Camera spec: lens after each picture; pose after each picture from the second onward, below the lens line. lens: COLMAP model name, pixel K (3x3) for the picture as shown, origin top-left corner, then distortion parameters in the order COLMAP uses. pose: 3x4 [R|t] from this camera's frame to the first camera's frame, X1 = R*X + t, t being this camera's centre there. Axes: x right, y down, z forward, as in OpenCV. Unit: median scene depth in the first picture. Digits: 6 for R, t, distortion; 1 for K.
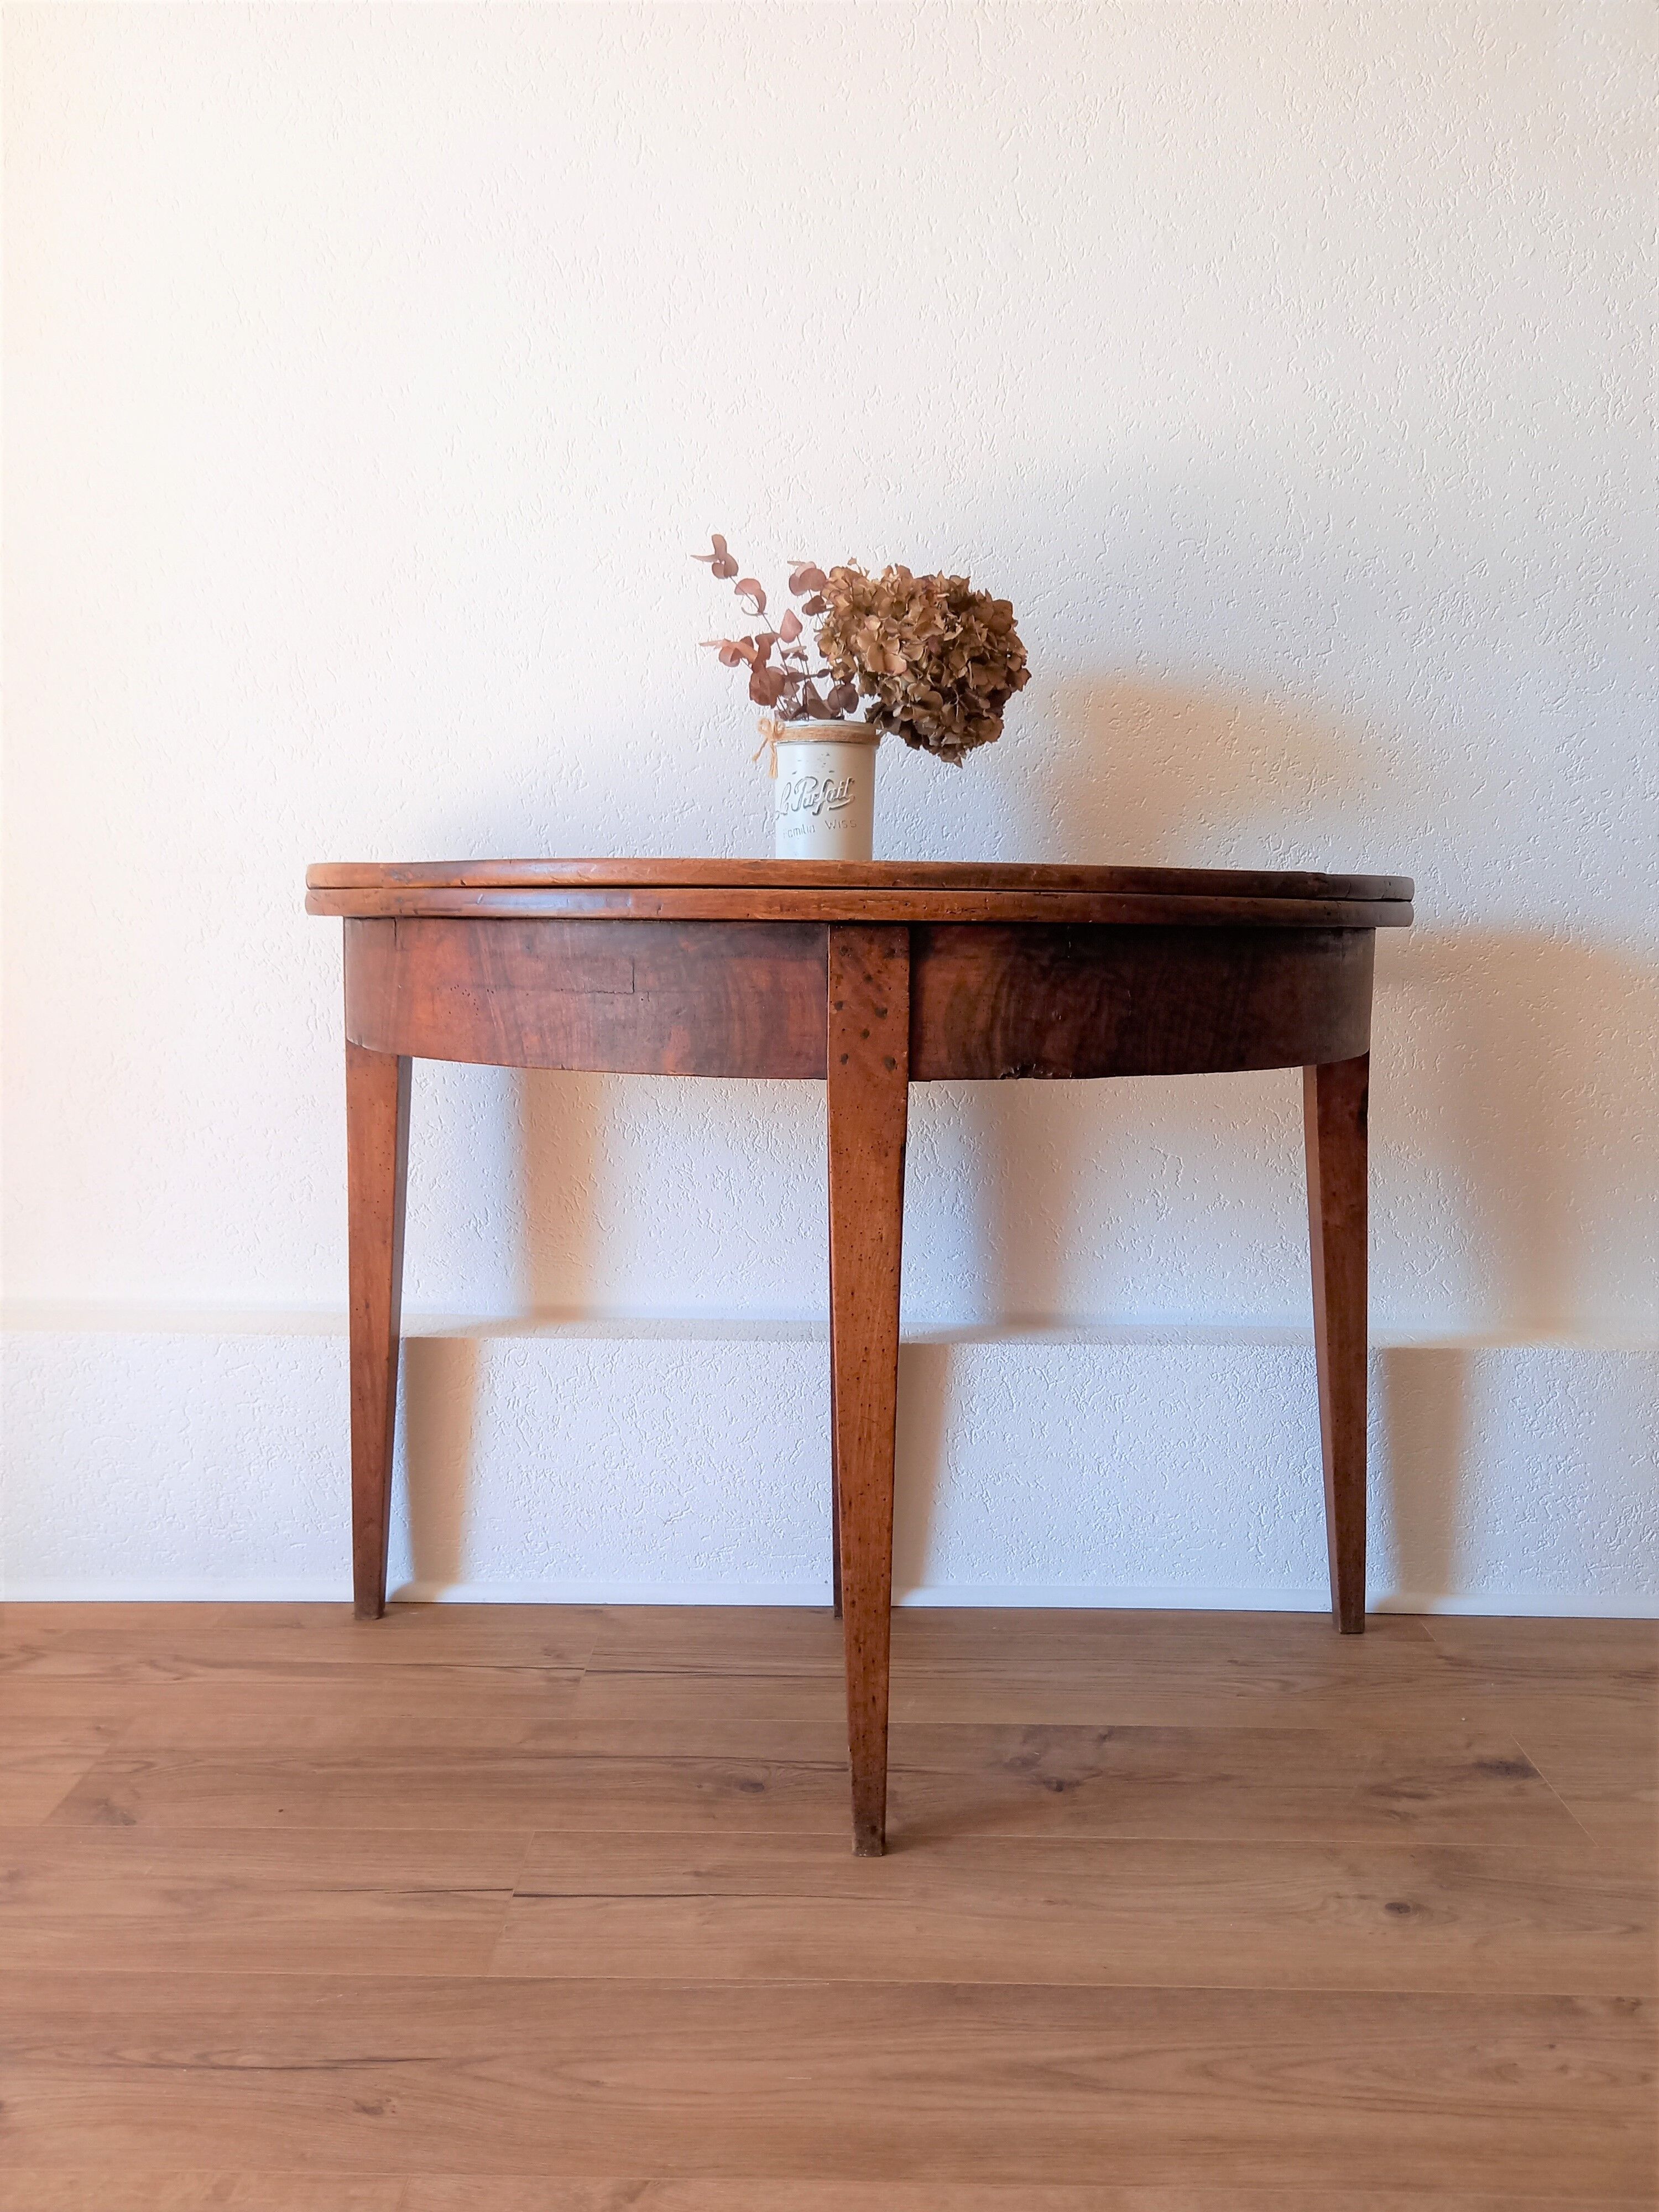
lens RADIAL K [[1747.7, 0, 827.6], [0, 1747.7, 1095.7], [0, 0, 1]] dist [0.048030, -0.041375]
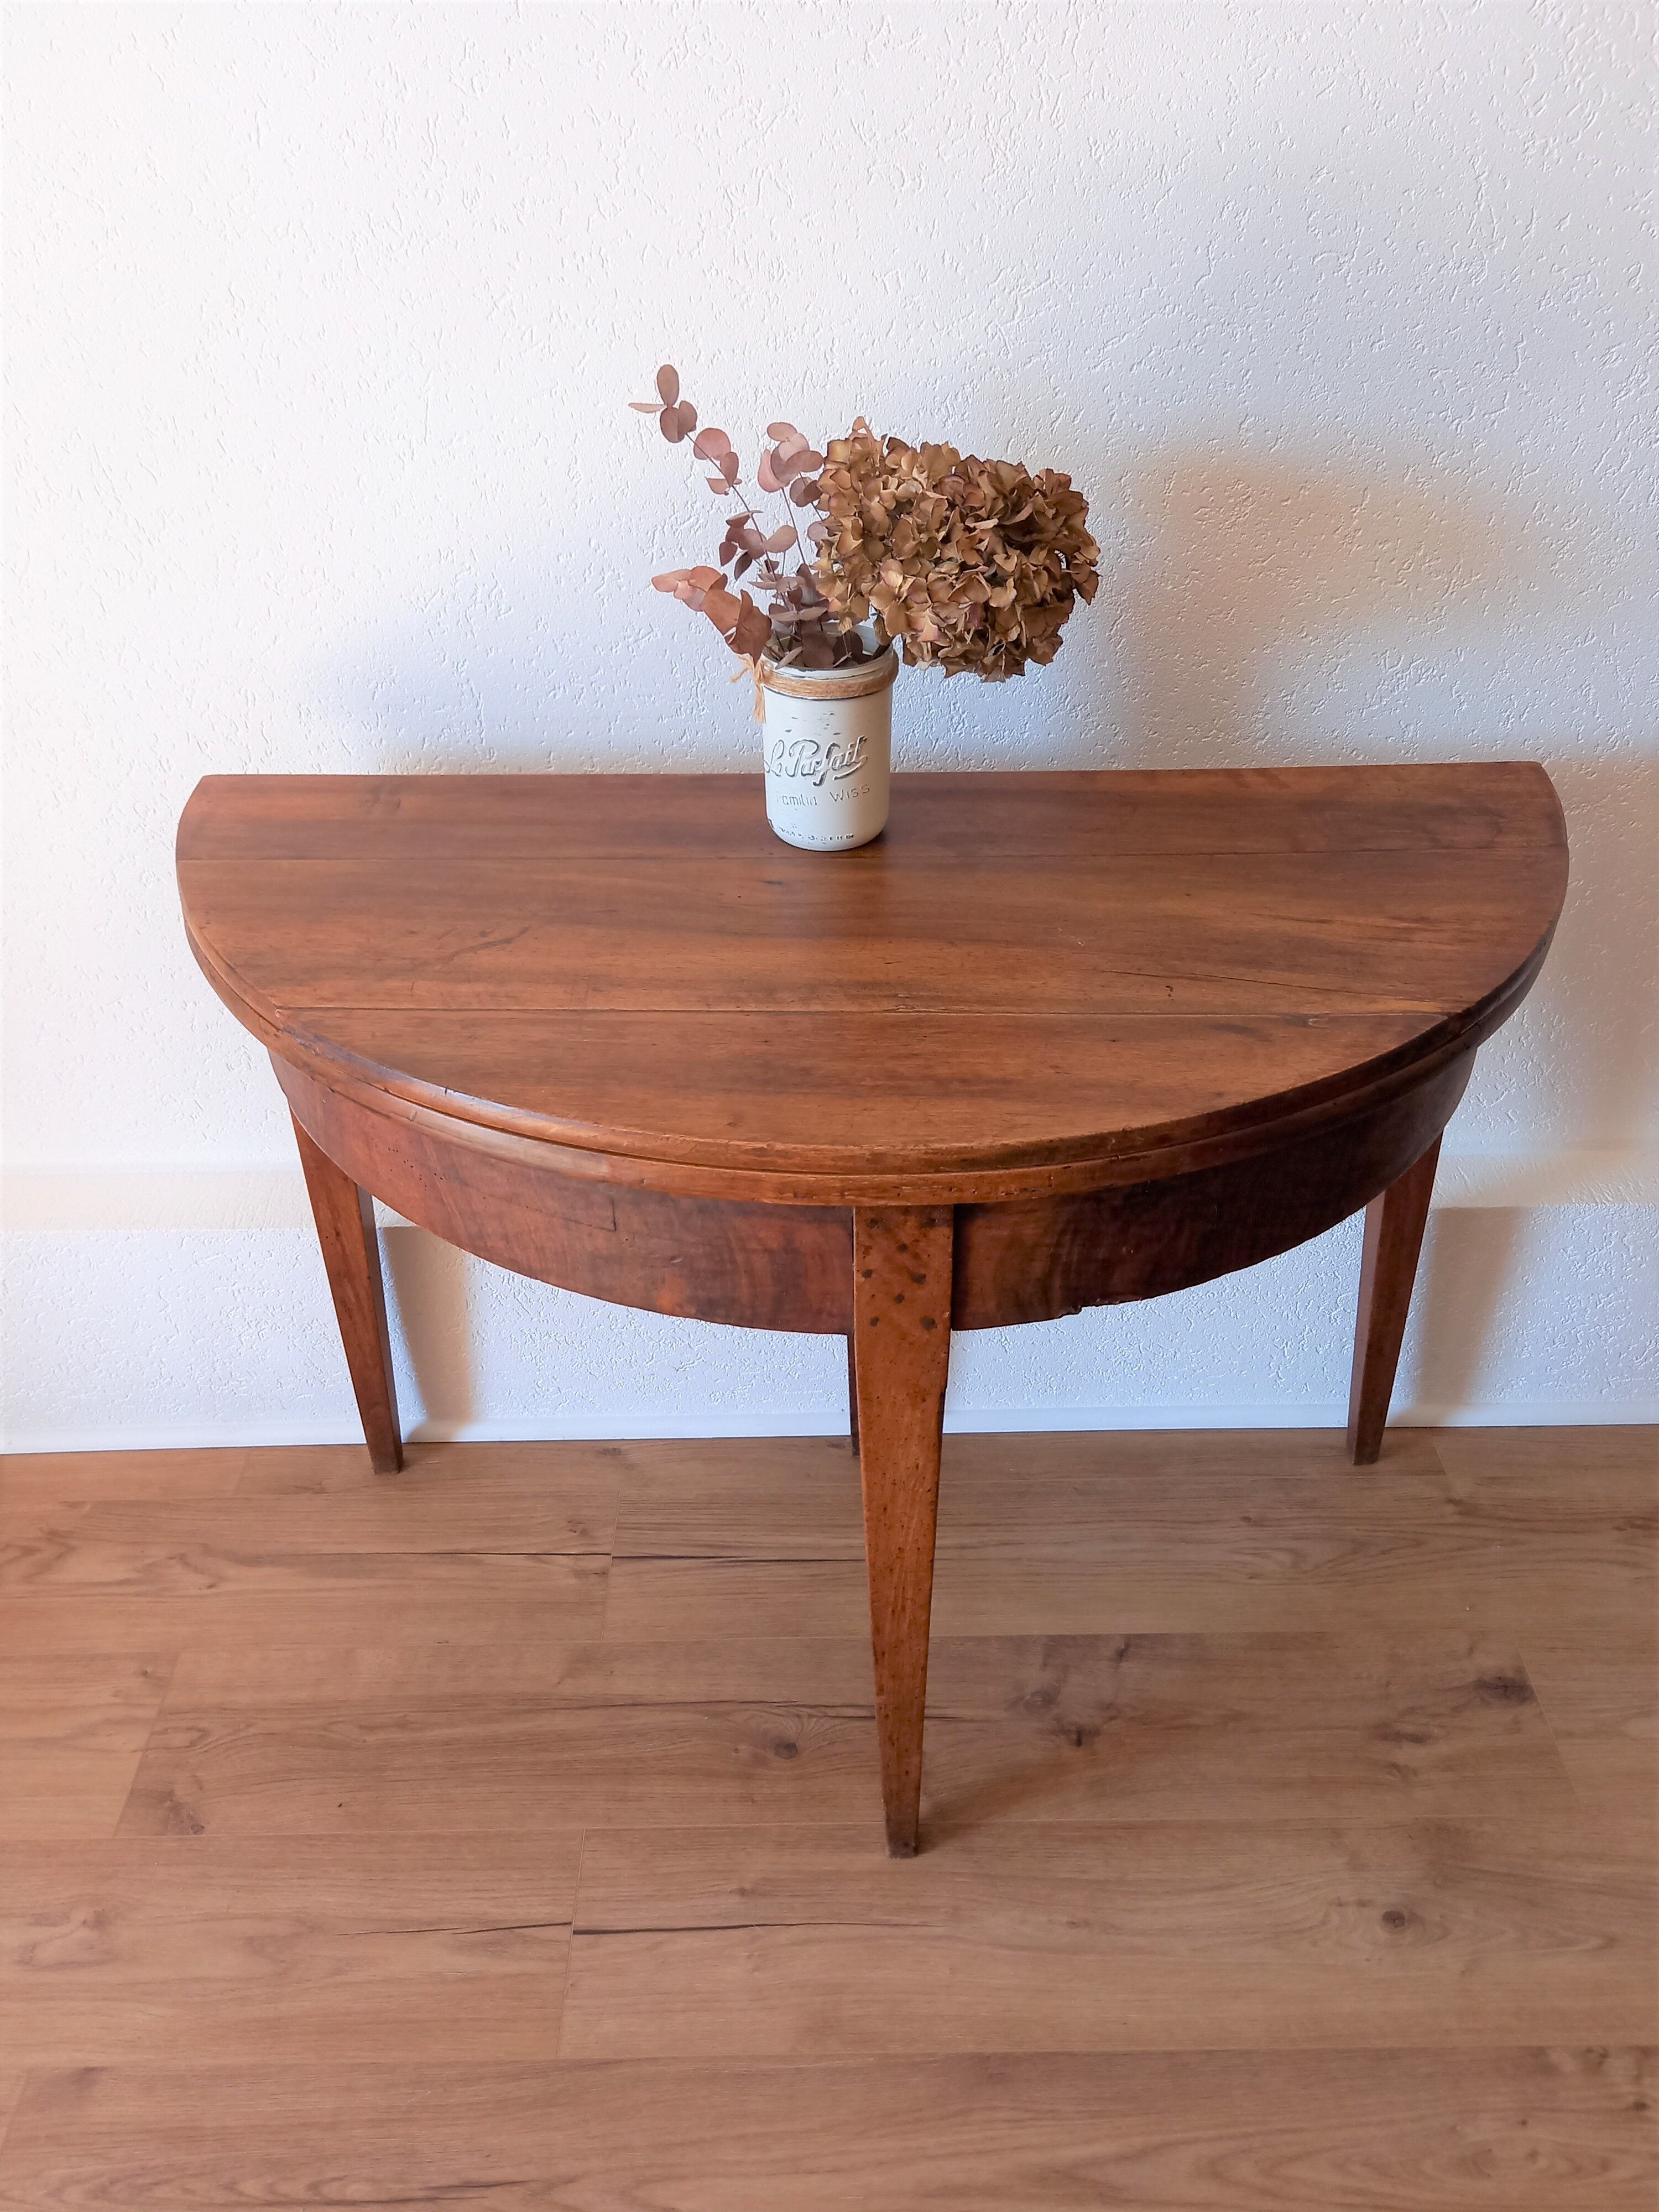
lens RADIAL K [[1747.7, 0, 832.5], [0, 1747.7, 1097.0], [0, 0, 1]] dist [0.048030, -0.041375]
pose [[0.999454, -0.031608, 0.009632, -0.014387], [0.022926, 0.873247, 0.486738, -0.494254], [-0.023796, -0.486251, 0.873495, 0.297458]]
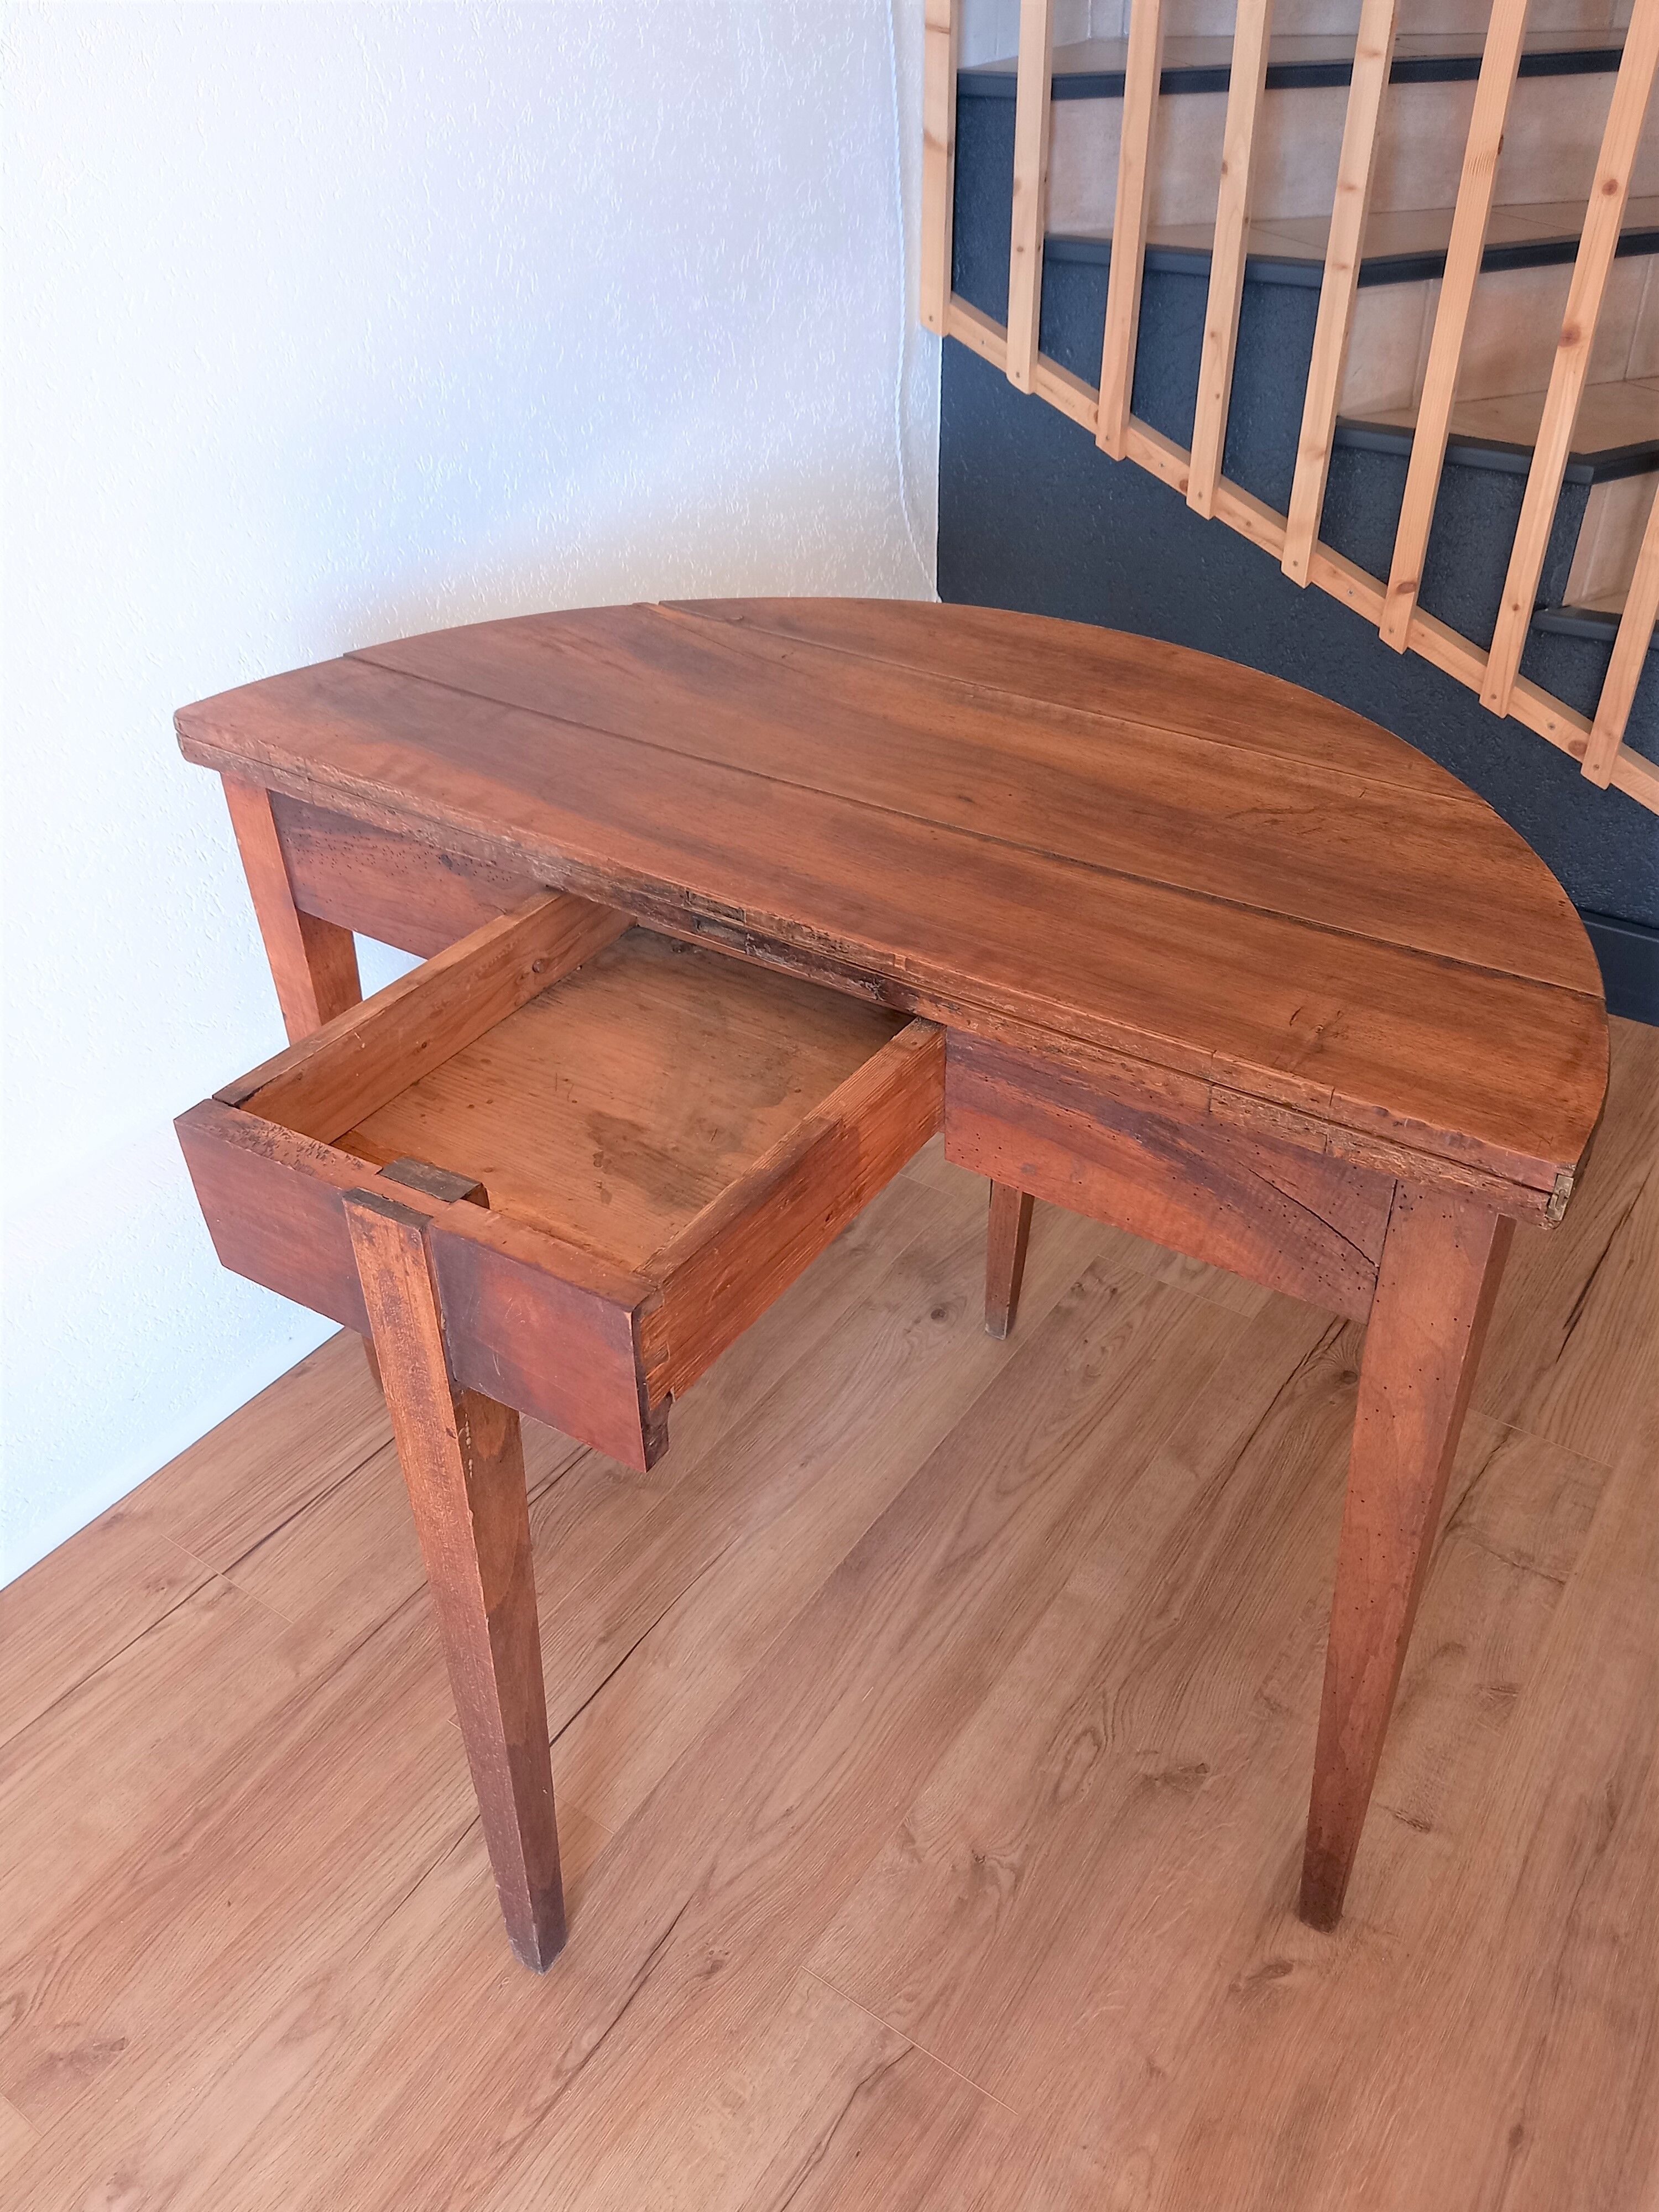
lens RADIAL K [[1747.7, 0, 835.3], [0, 1747.7, 1088.6], [0, 0, 1]] dist [0.048030, -0.041375]
pose [[0.546699, -0.497718, 0.673347, -0.586817], [0.113865, 0.840882, 0.529105, -0.459824], [-0.829551, -0.212590, 0.516383, 0.346509]]
